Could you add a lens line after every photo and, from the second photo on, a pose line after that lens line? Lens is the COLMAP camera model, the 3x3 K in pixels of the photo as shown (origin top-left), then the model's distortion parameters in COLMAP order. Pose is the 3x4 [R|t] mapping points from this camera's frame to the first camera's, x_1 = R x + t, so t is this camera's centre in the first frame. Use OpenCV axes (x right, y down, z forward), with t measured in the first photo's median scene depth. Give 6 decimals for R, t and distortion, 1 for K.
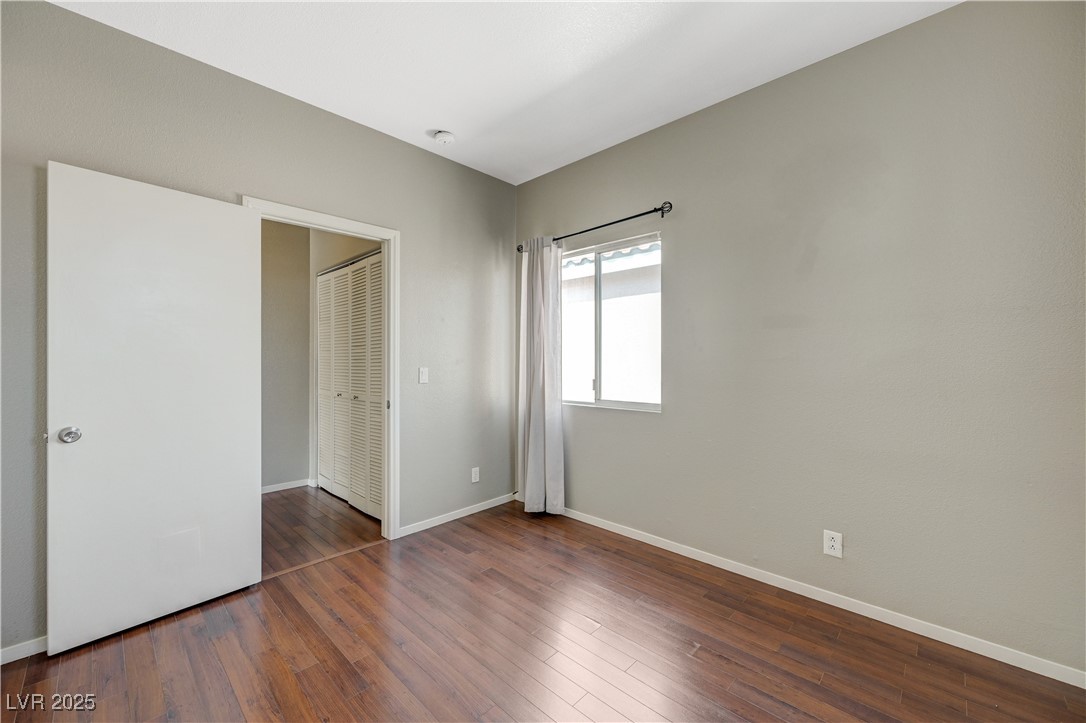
lens RADIAL K [[430.8, 0, 553.6], [0, 430.8, 361.1], [0, 0, 1]] dist [0.000489, -0.000266]
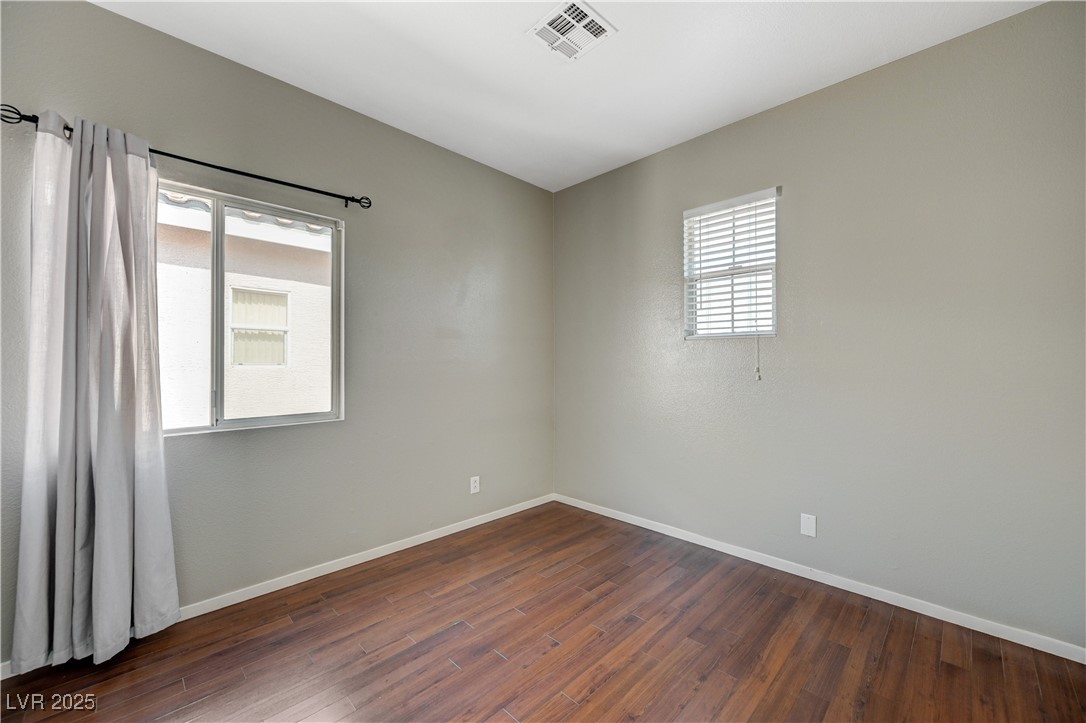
lens RADIAL K [[430.8, 0, 553.6], [0, 430.8, 360.1], [0, 0, 1]] dist [0.000489, -0.000266]
pose [[0.019396, -0.001422, 0.999811, -0.667095], [-0.004859, 0.999987, 0.001517, -0.009411], [-0.999800, -0.004887, 0.019389, 0.557028]]
